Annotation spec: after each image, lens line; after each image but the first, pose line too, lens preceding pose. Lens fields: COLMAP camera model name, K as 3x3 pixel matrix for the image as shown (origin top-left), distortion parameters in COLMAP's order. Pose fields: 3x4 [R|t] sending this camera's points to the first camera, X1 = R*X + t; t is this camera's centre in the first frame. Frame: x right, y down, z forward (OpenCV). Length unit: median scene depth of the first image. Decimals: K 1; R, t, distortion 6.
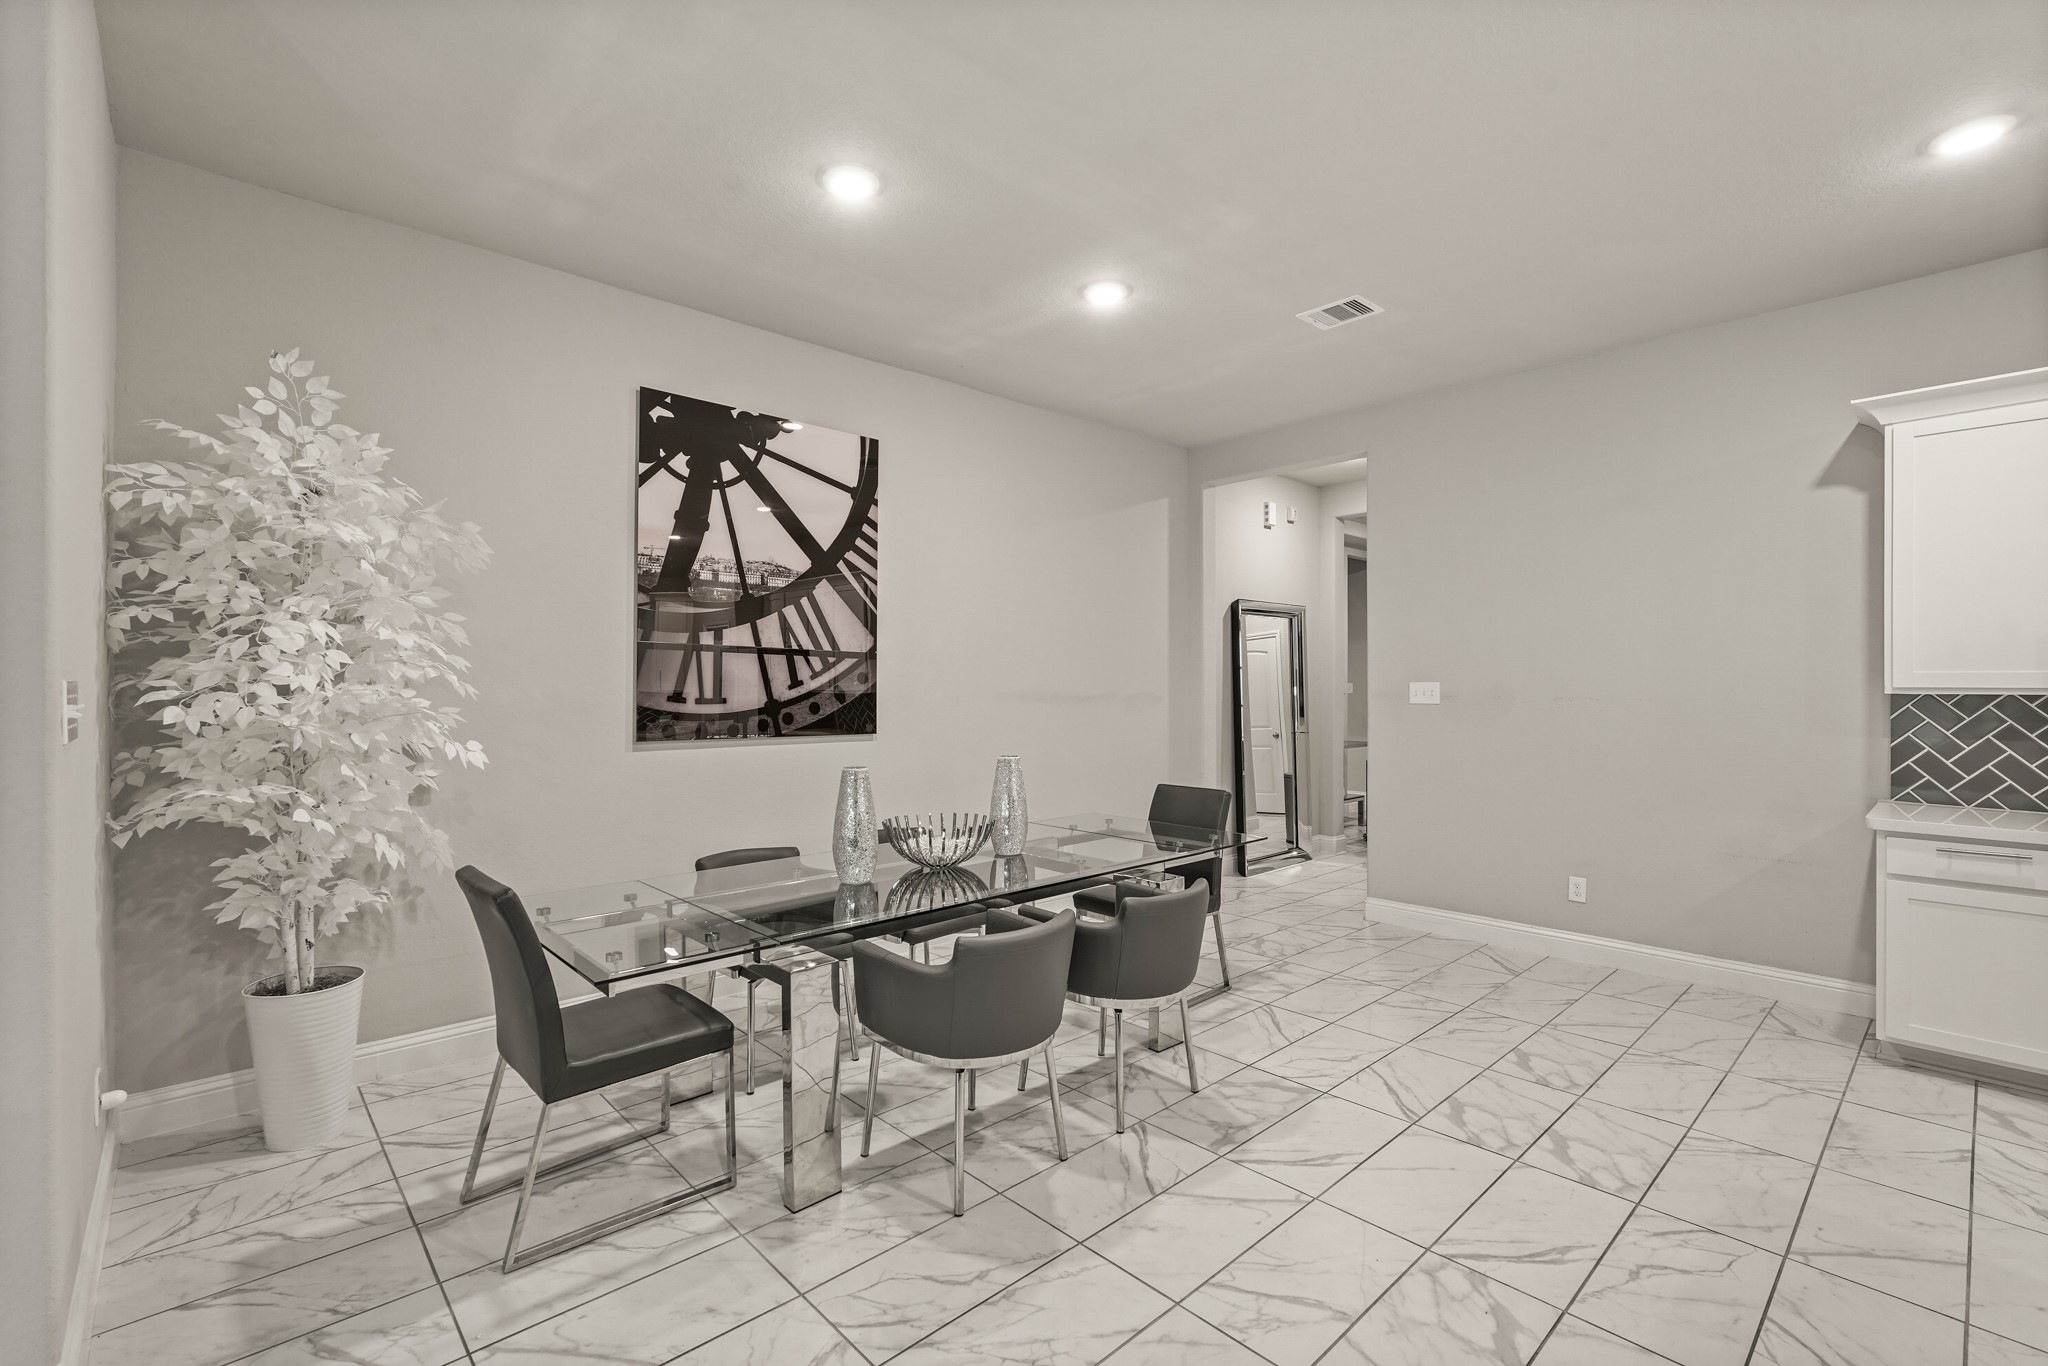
lens RADIAL K [[907.9, 0, 1032.8], [0, 907.9, 683.7], [0, 0, 1]] dist [-0.019676, 0.008146]
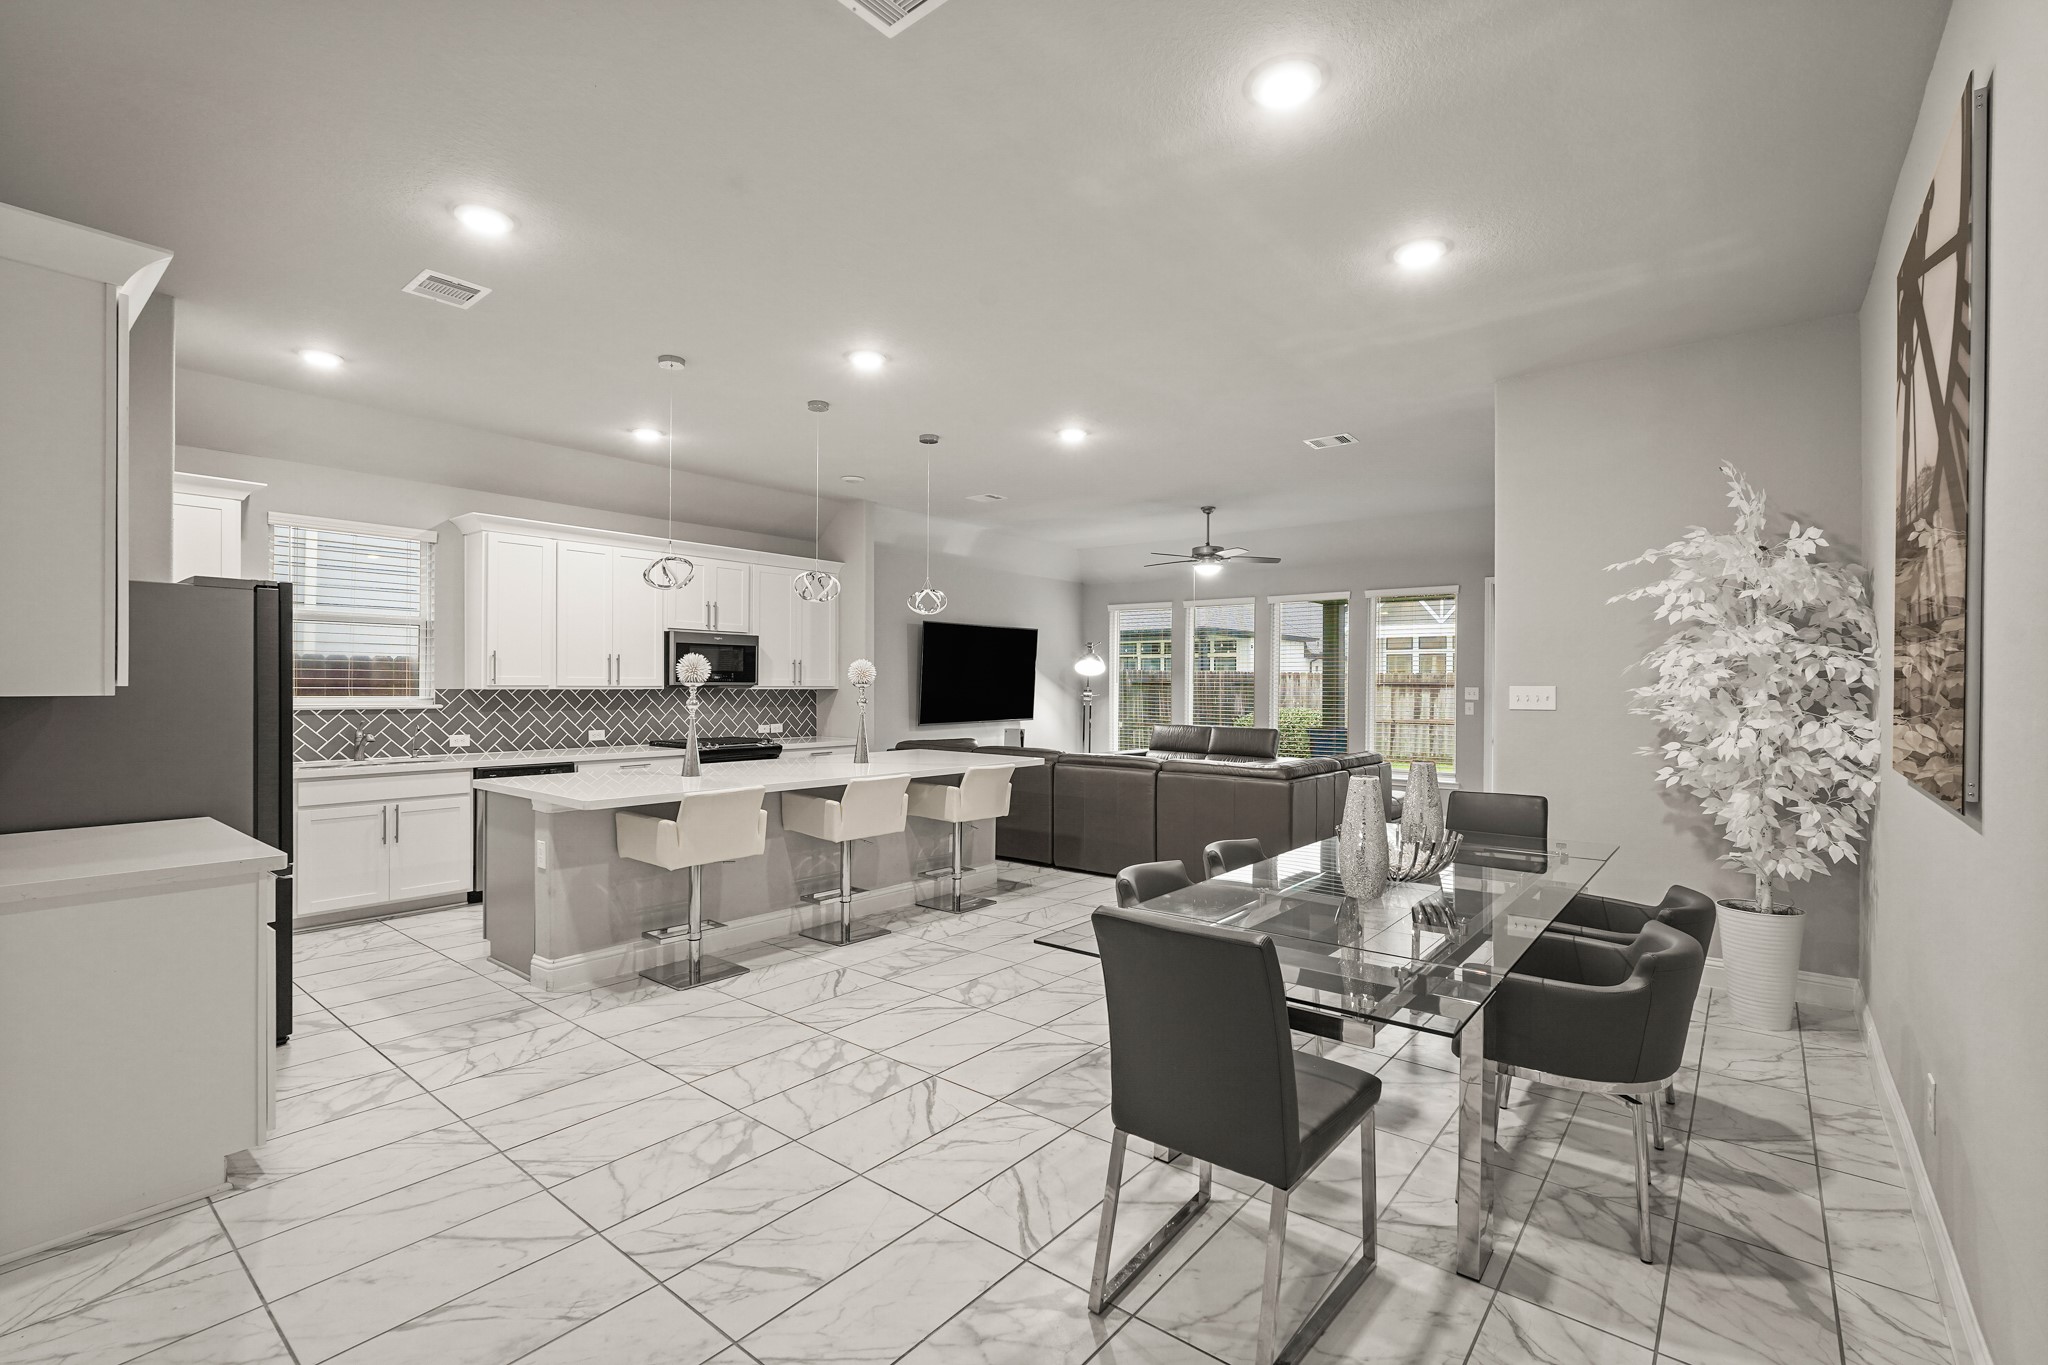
lens RADIAL K [[907.9, 0, 1030.9], [0, 907.9, 681.2], [0, 0, 1]] dist [-0.019676, 0.008146]
pose [[-0.990214, -0.005119, -0.139460, 0.333500], [-0.004606, 0.999981, -0.003996, -0.000138], [0.139478, -0.003315, -0.990220, 1.538849]]
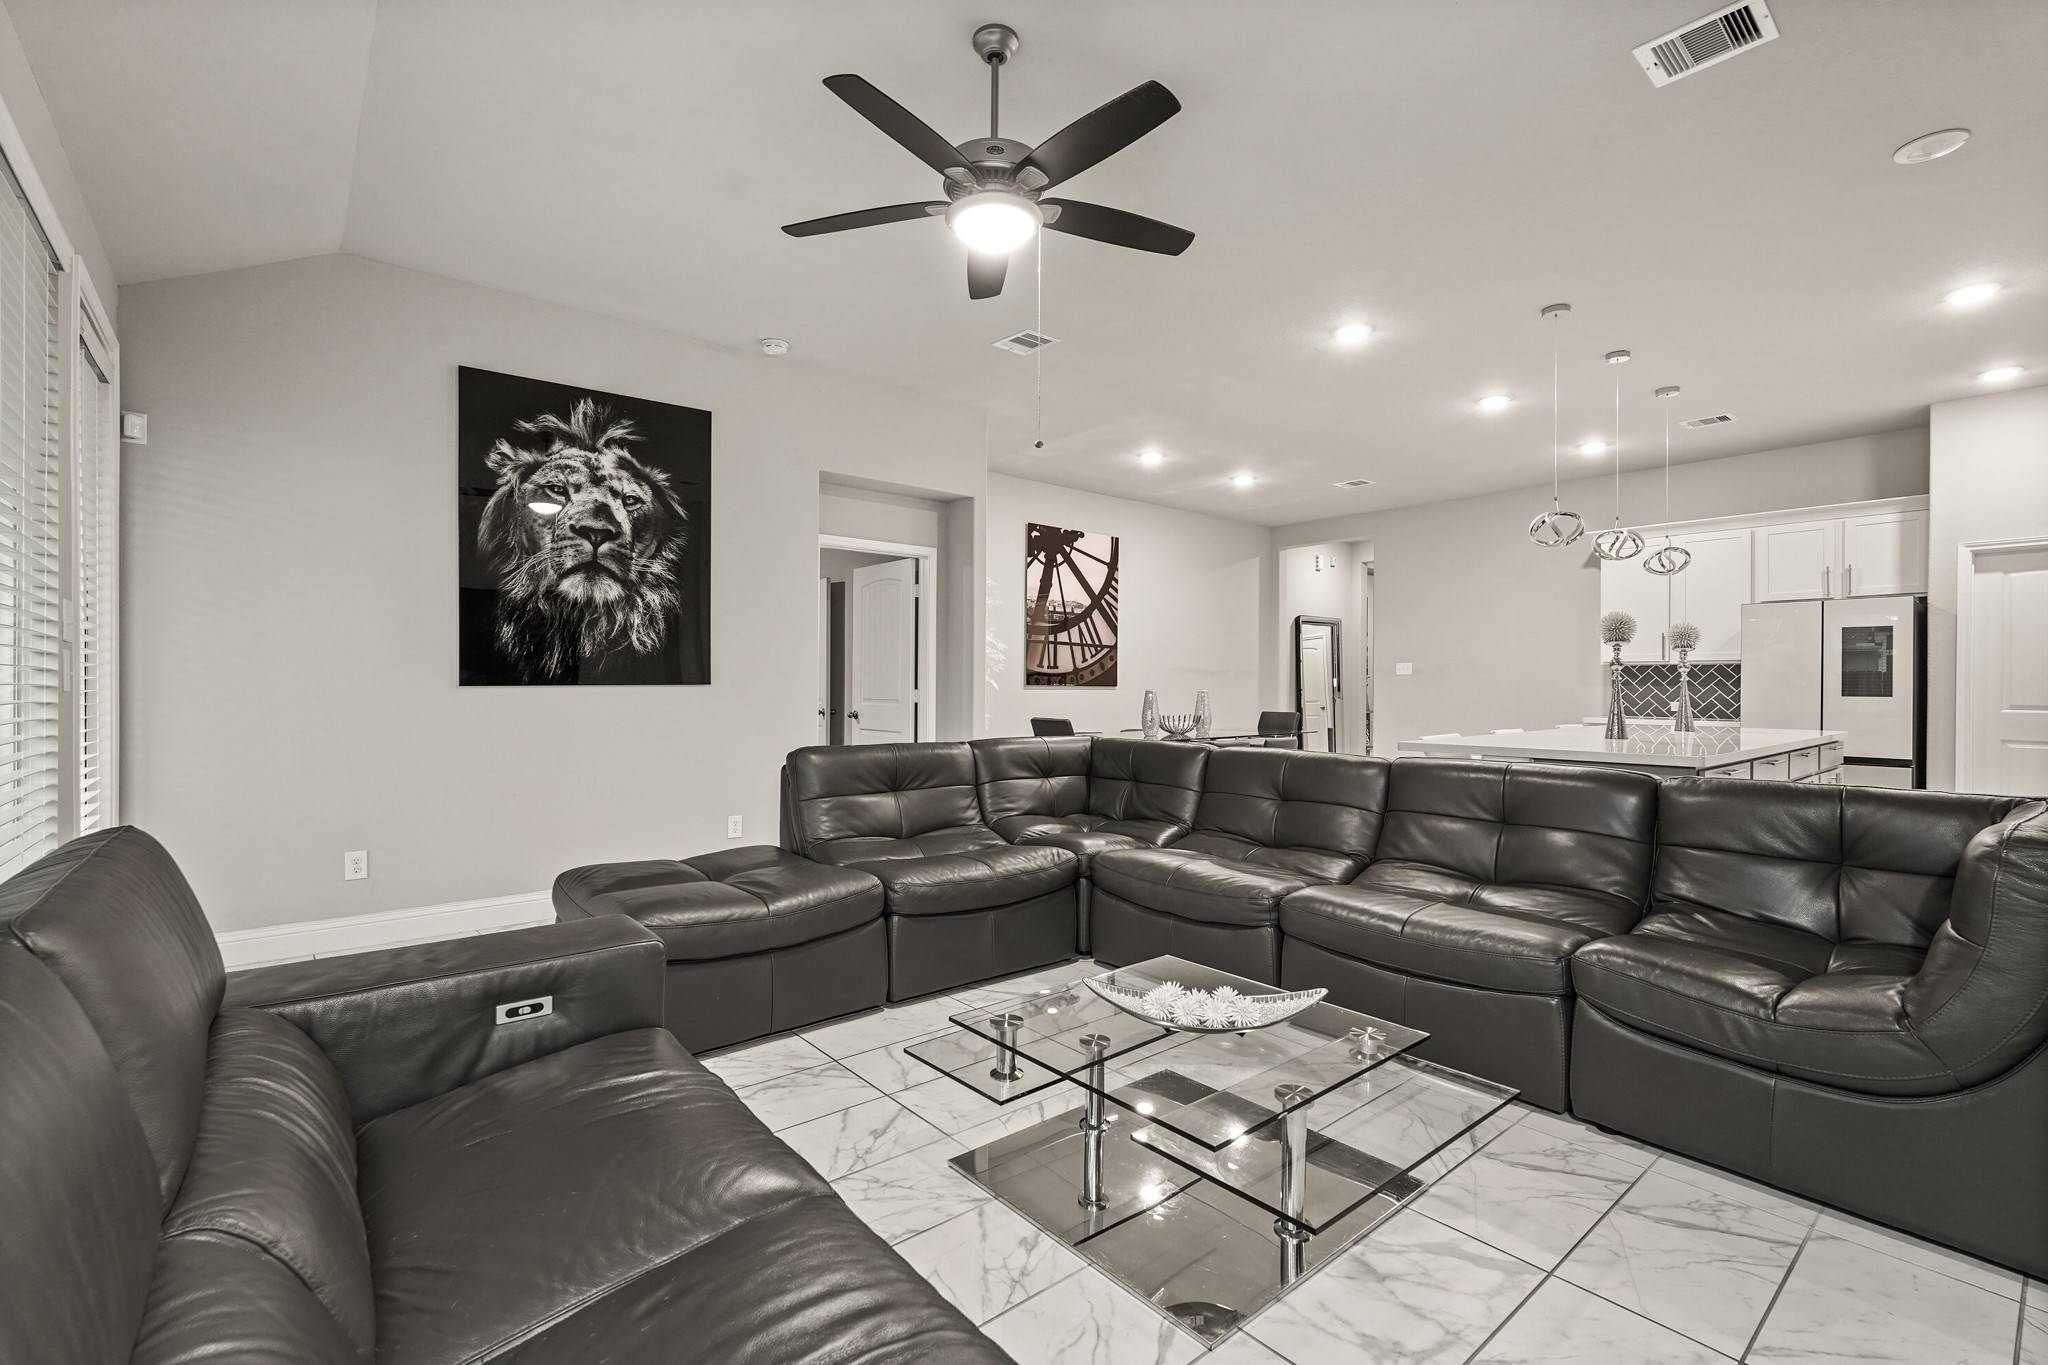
lens RADIAL K [[907.9, 0, 1030.5], [0, 907.9, 691.0], [0, 0, 1]] dist [-0.019676, 0.008146]
pose [[0.998642, 0.005965, -0.051749, -0.299256], [-0.005627, 0.999962, 0.006672, 0.060858], [0.051787, -0.006371, 0.998638, -1.140564]]
